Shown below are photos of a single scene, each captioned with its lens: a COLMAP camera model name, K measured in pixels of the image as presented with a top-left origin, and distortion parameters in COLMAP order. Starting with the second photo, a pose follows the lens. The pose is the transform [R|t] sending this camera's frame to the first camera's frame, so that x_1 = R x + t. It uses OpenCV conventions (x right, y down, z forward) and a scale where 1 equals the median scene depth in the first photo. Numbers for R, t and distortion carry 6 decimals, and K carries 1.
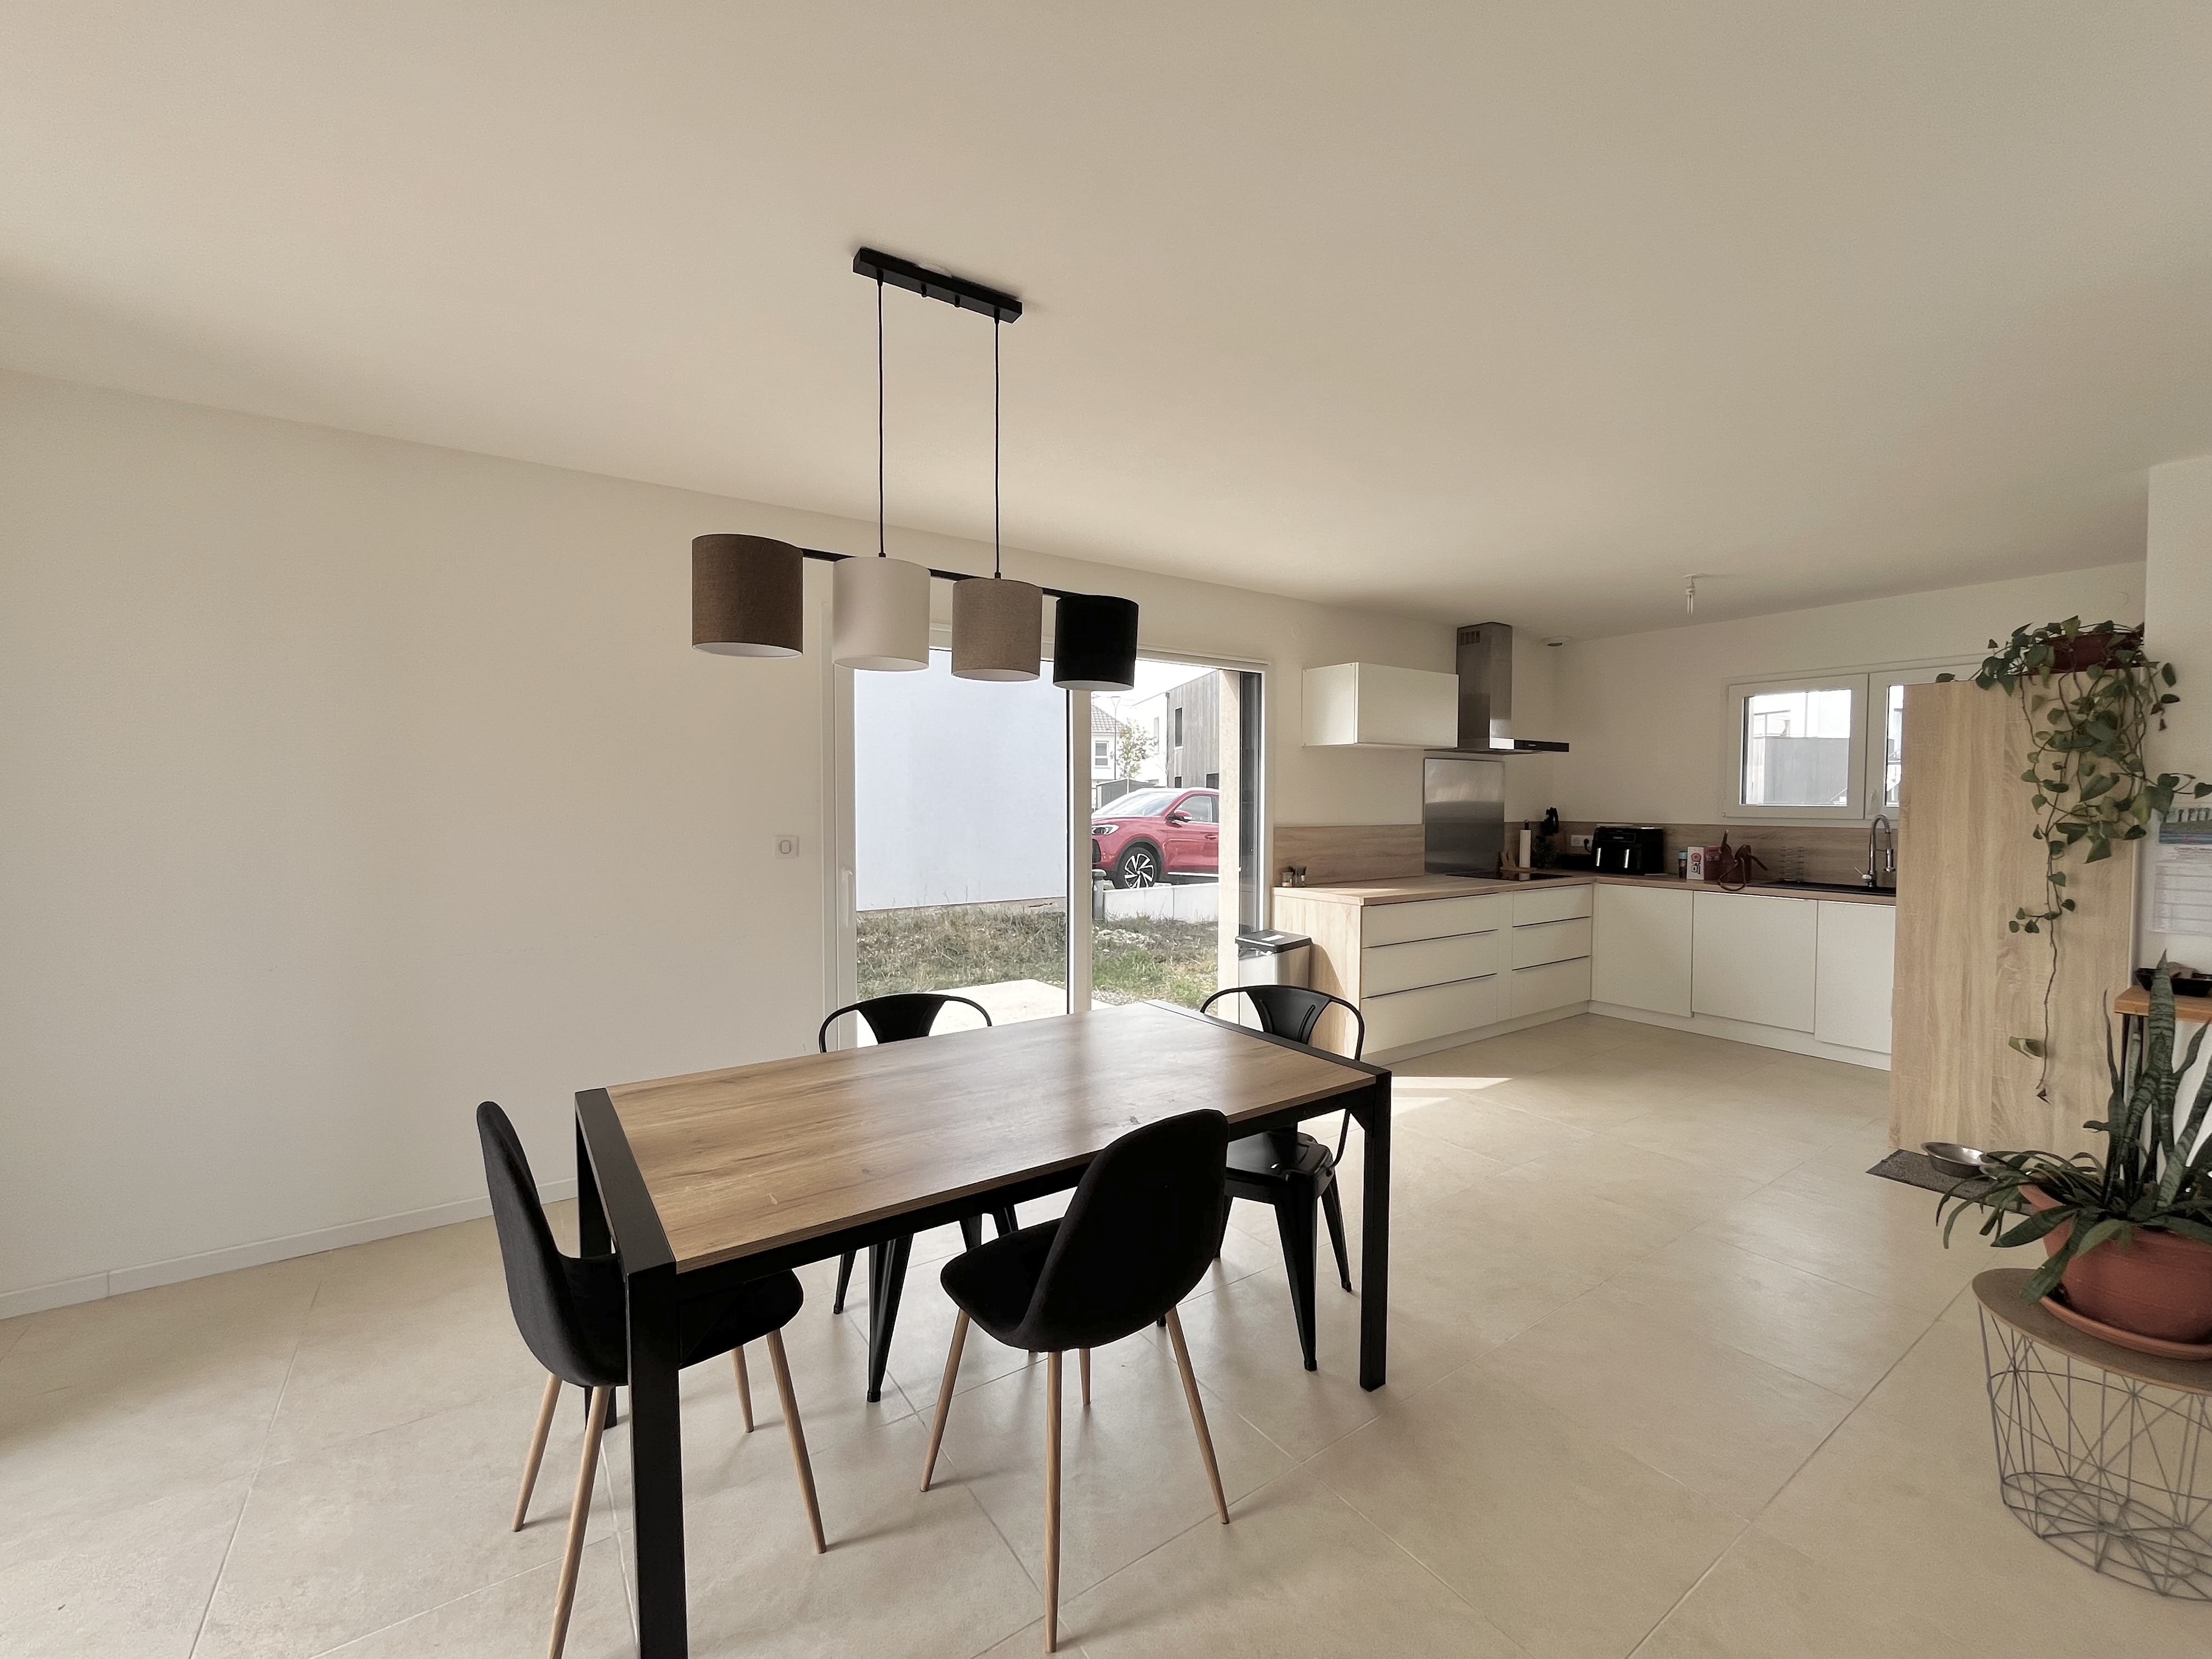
lens RADIAL K [[894.2, 0, 1107.7], [0, 894.2, 830.8], [0, 0, 1]] dist [-0.000479, -0.000801]
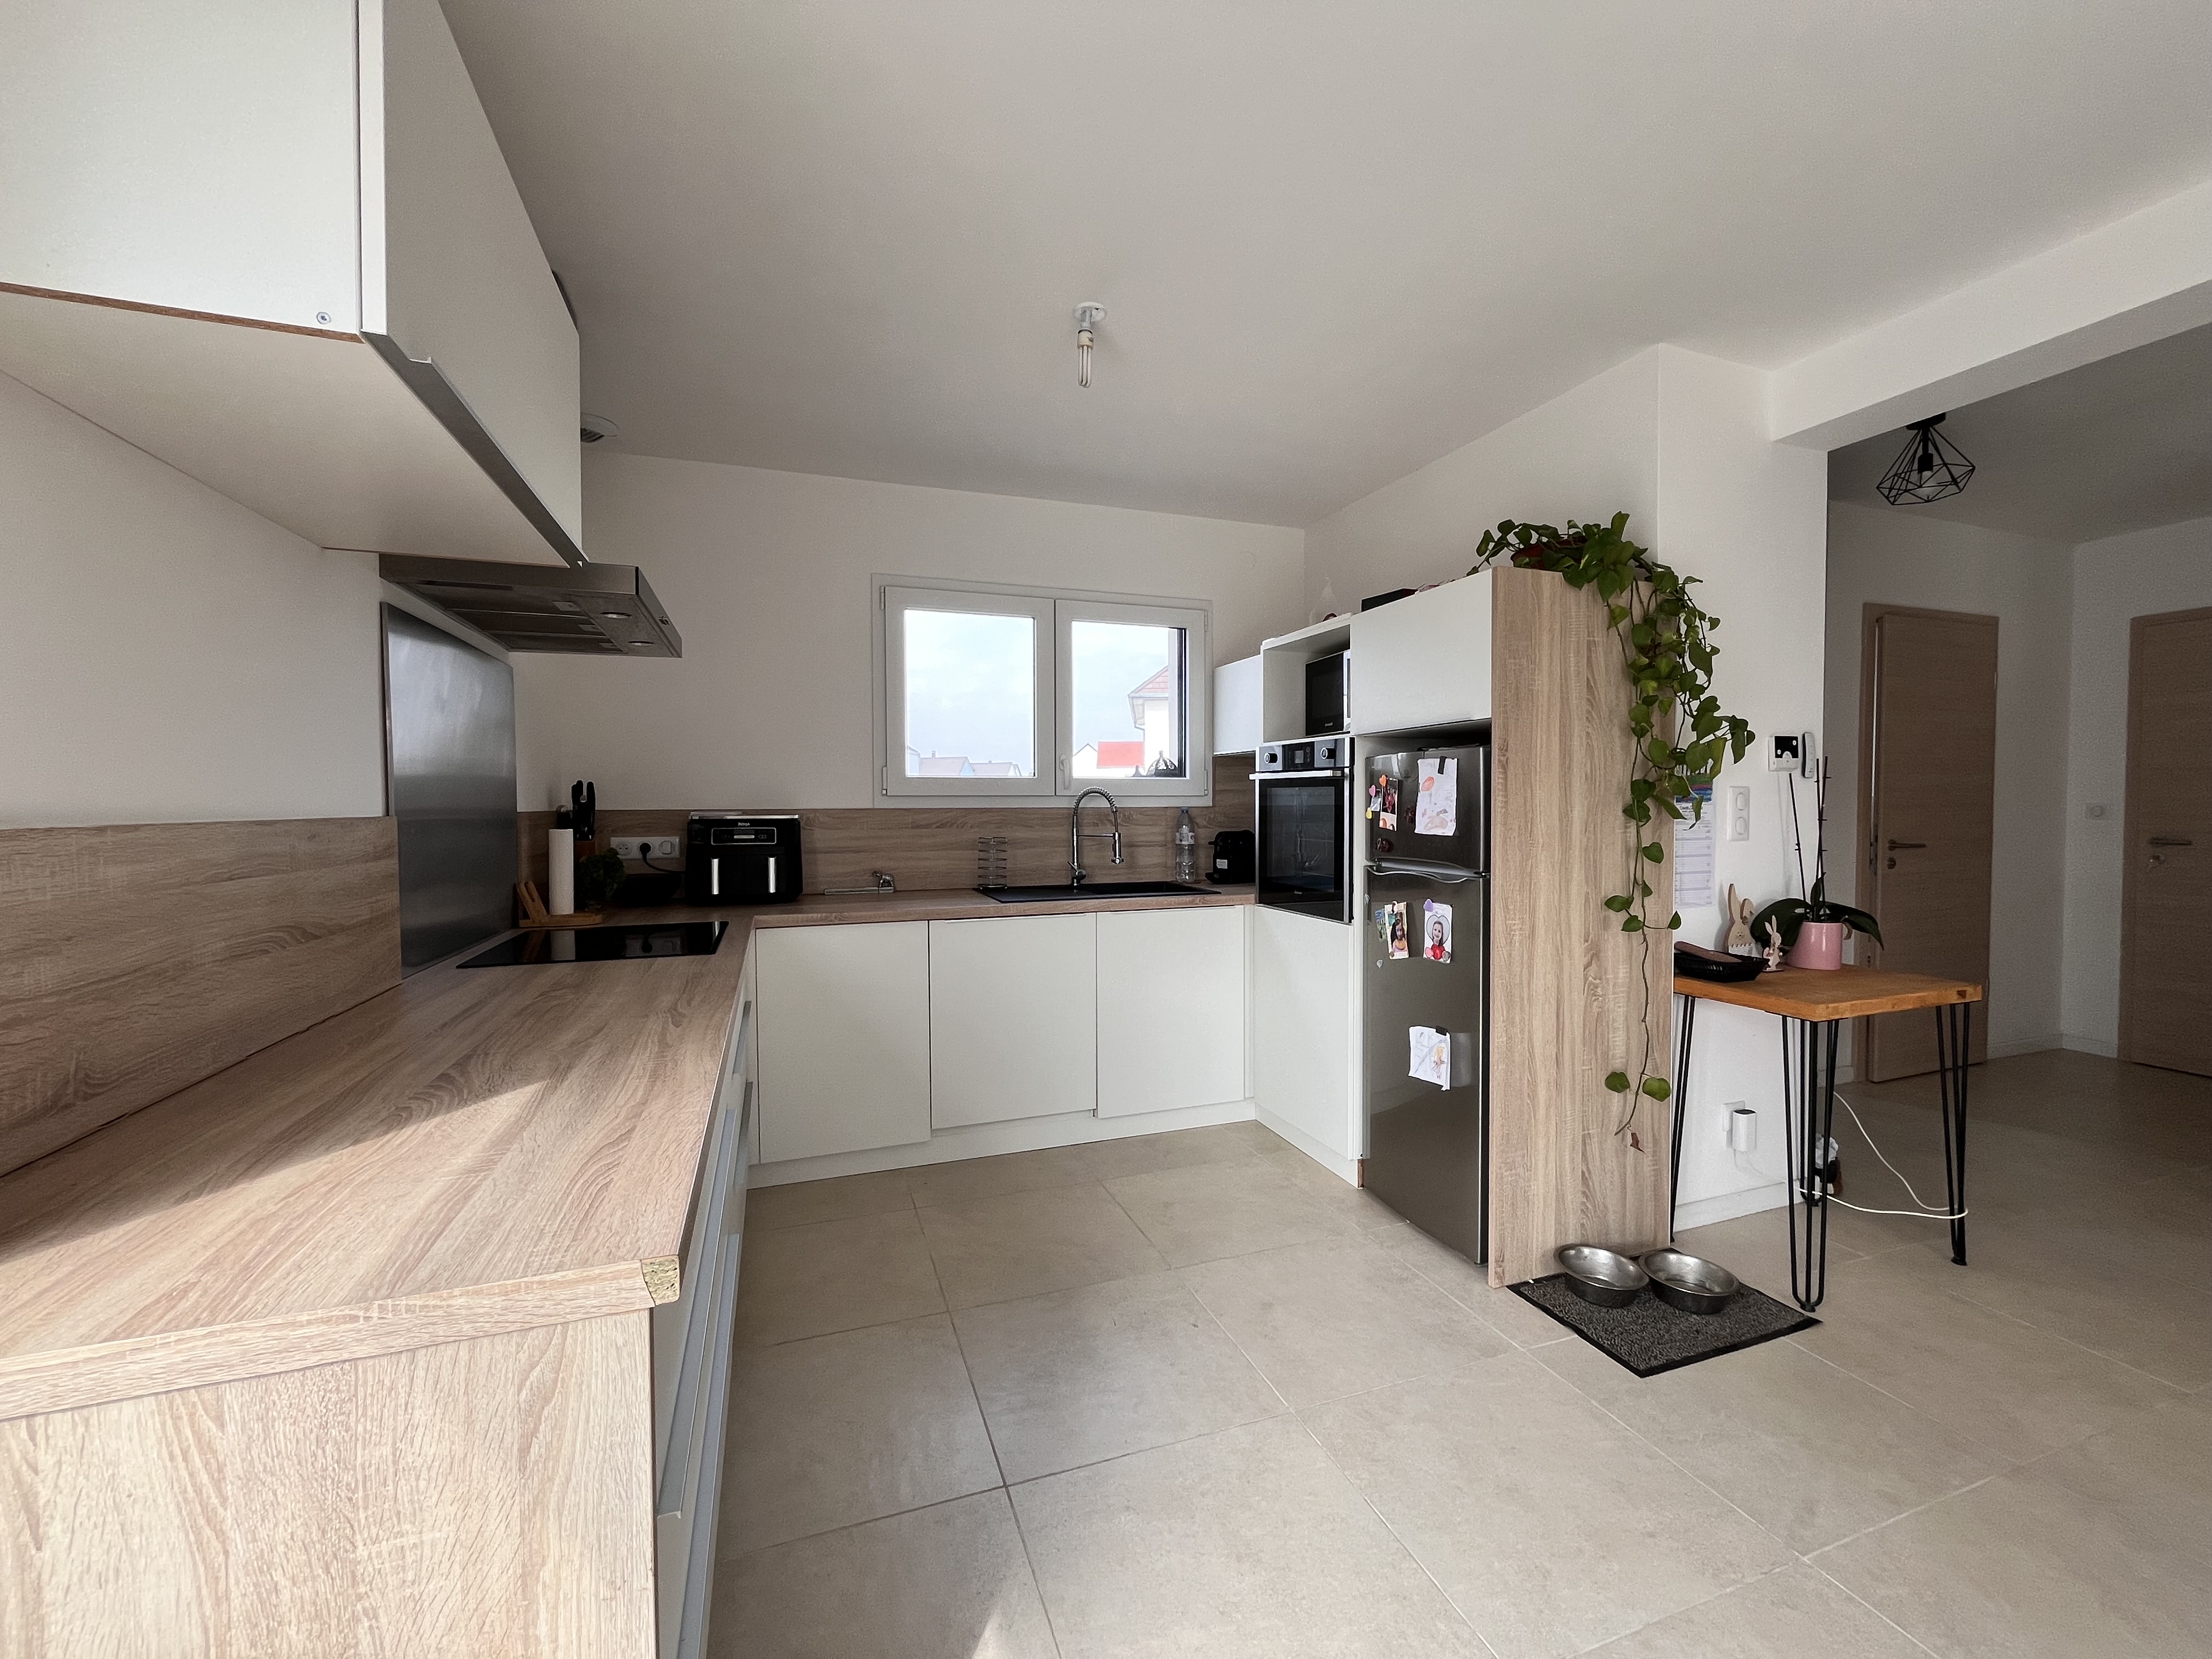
lens RADIAL K [[894.2, 0, 1091.6], [0, 894.2, 829.2], [0, 0, 1]] dist [-0.000479, -0.000801]
pose [[0.262232, -0.032669, 0.964452, 0.145588], [0.039576, 0.998950, 0.023077, -0.001098], [-0.964193, 0.032118, 0.263249, 0.832507]]
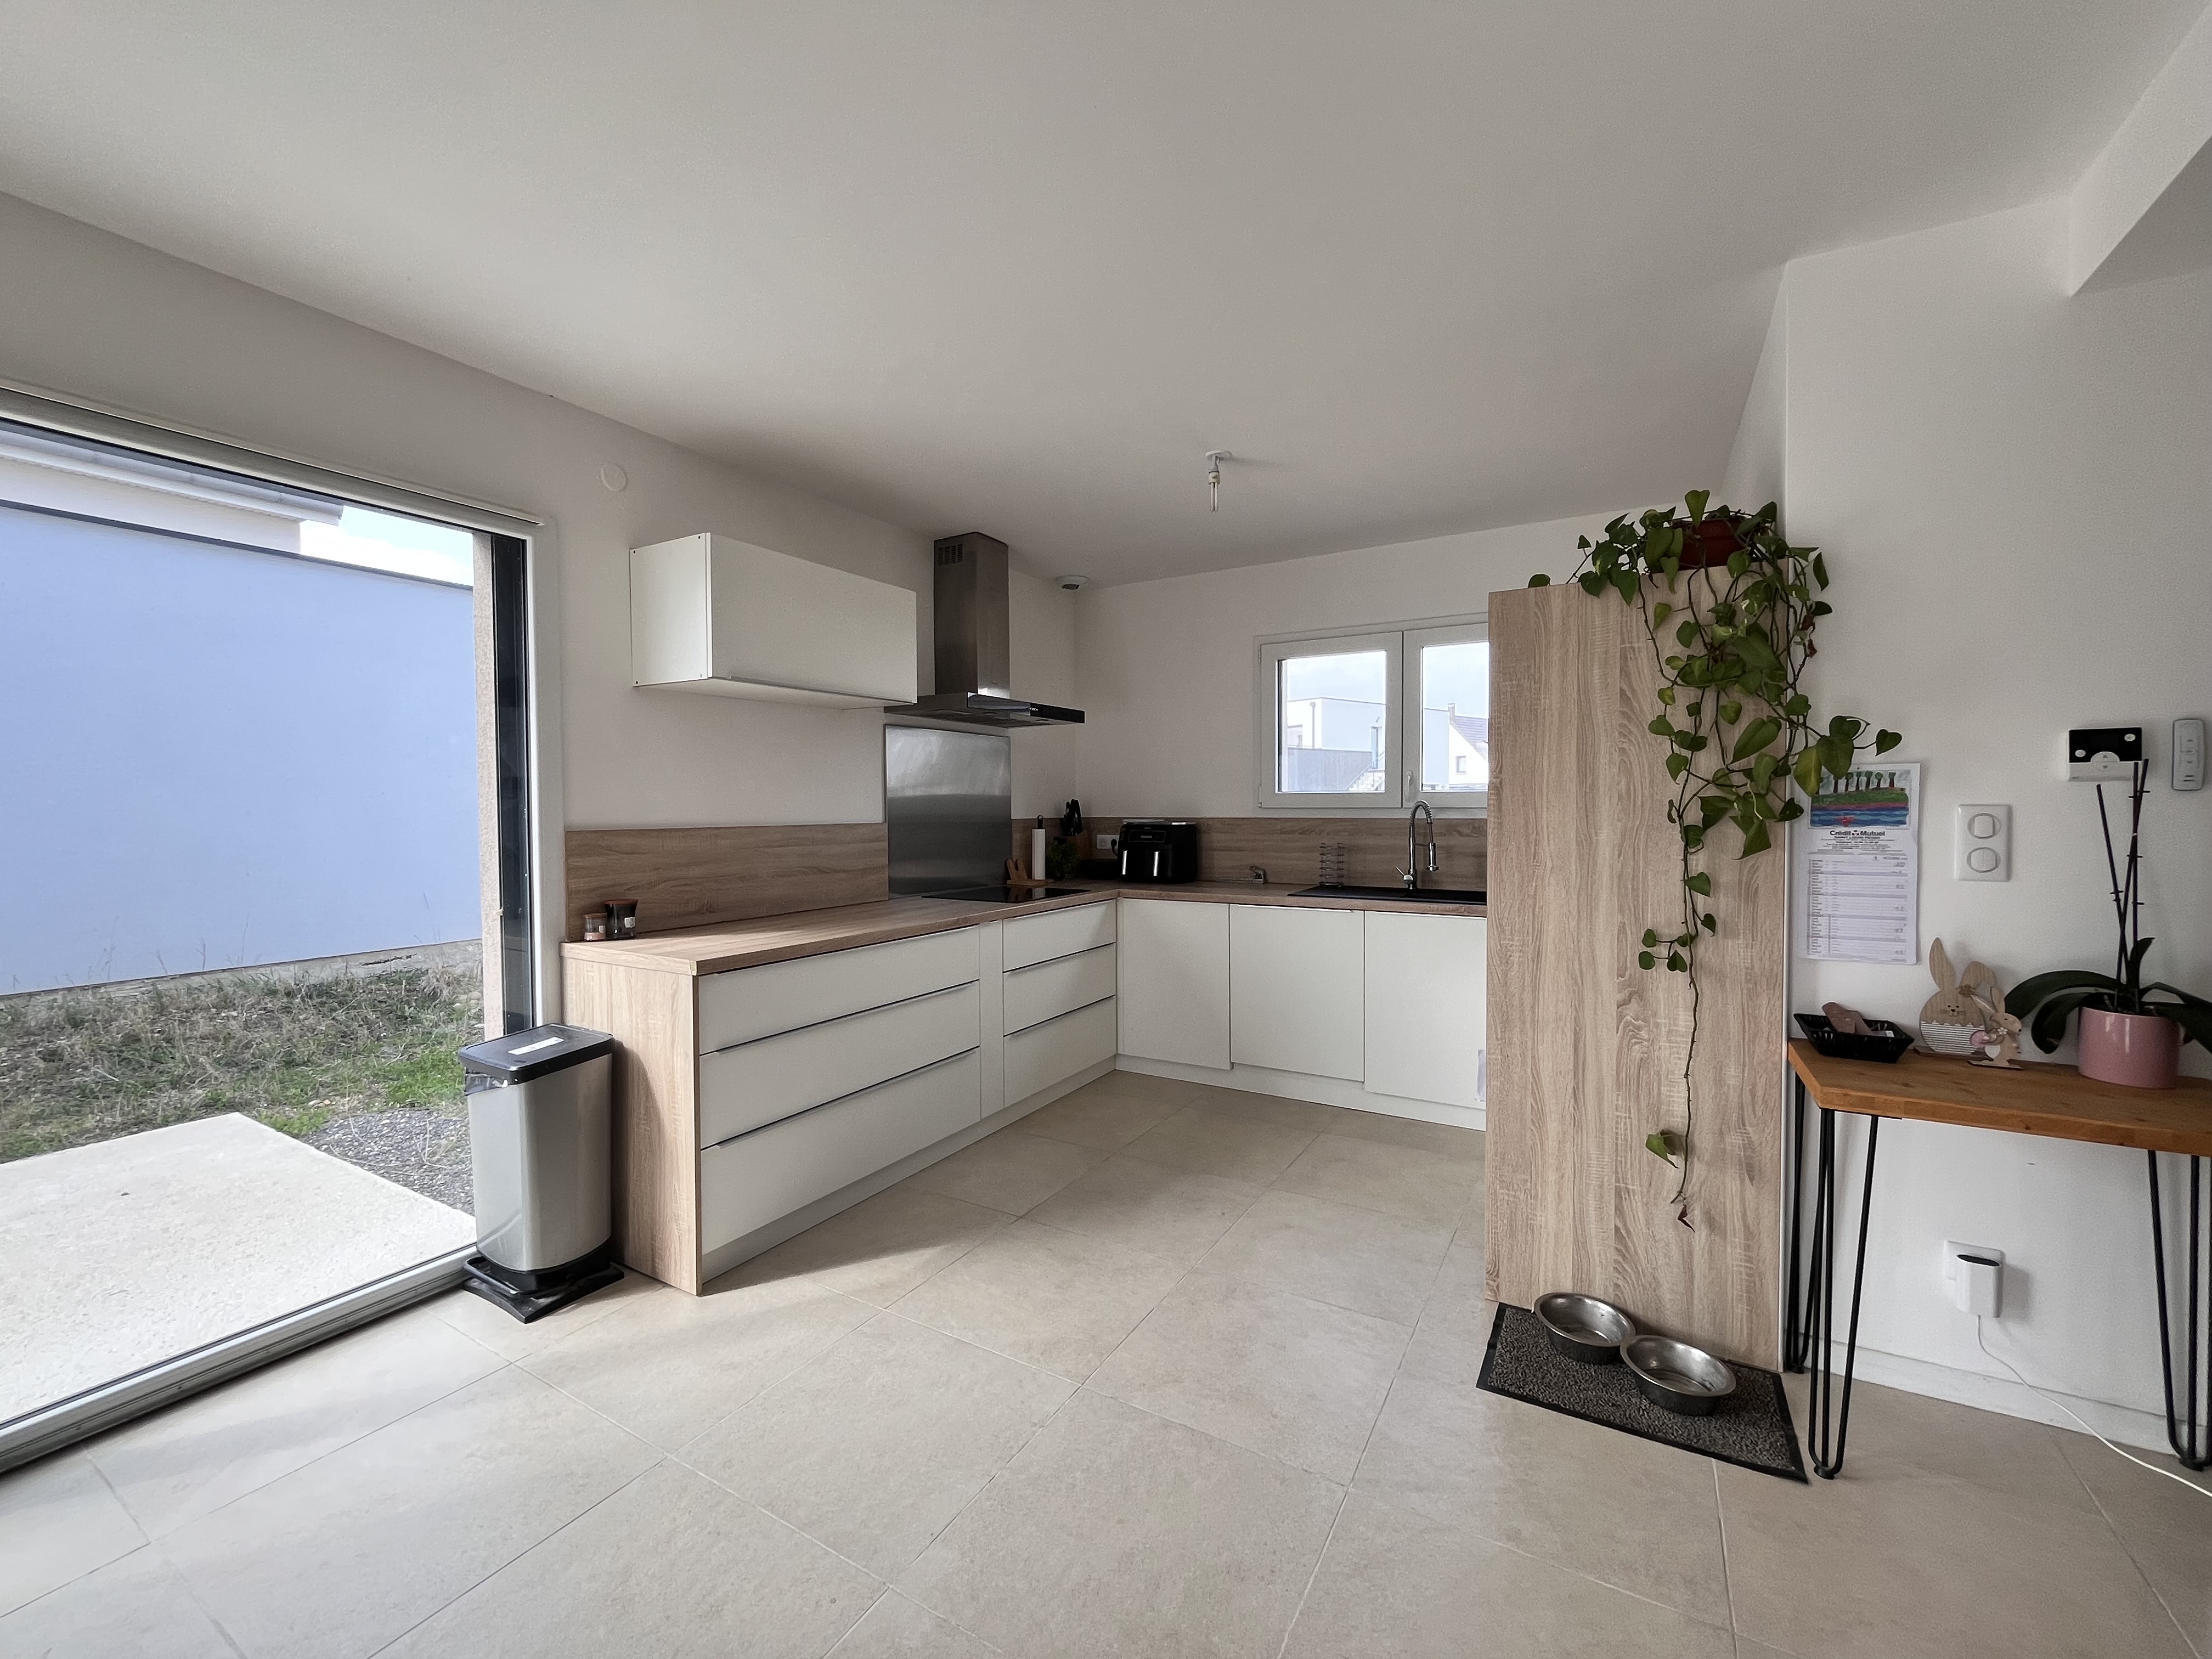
lens RADIAL K [[894.2, 0, 1107.1], [0, 894.2, 832.1], [0, 0, 1]] dist [-0.000479, -0.000801]
pose [[0.905879, -0.020161, 0.423057, 0.267737], [0.022756, 0.999740, -0.001082, 0.004748], [-0.422926, 0.010607, 0.906102, 0.394264]]
